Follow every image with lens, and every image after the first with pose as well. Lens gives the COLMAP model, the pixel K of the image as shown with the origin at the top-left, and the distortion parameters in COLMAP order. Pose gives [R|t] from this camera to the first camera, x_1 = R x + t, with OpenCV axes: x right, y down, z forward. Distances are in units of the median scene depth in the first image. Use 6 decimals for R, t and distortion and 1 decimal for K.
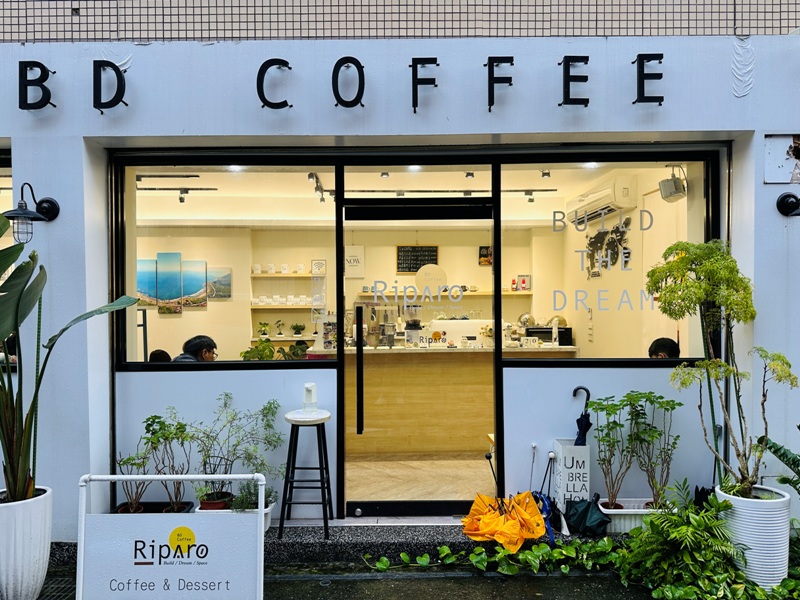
lens RADIAL K [[559.3, 0, 400.5], [0, 559.3, 299.9], [0, 0, 1]] dist [0.023443, -0.023714]
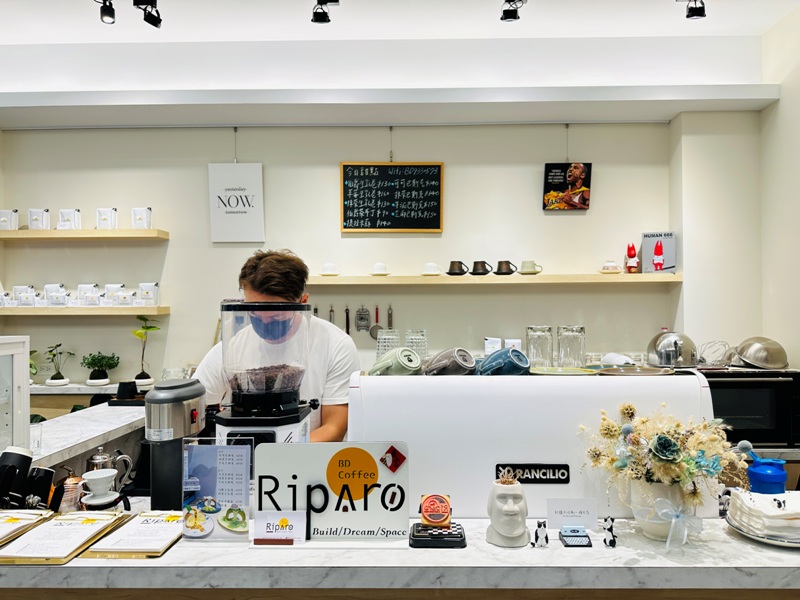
lens RADIAL K [[601.9, 0, 412.6], [0, 601.9, 294.8], [0, 0, 1]] dist [-0.024357, -0.016706]
pose [[0.999070, 0.002615, -0.043036, 0.138548], [-0.003363, 0.999845, -0.017299, 0.014471], [0.042984, 0.017428, 0.998924, 1.205391]]
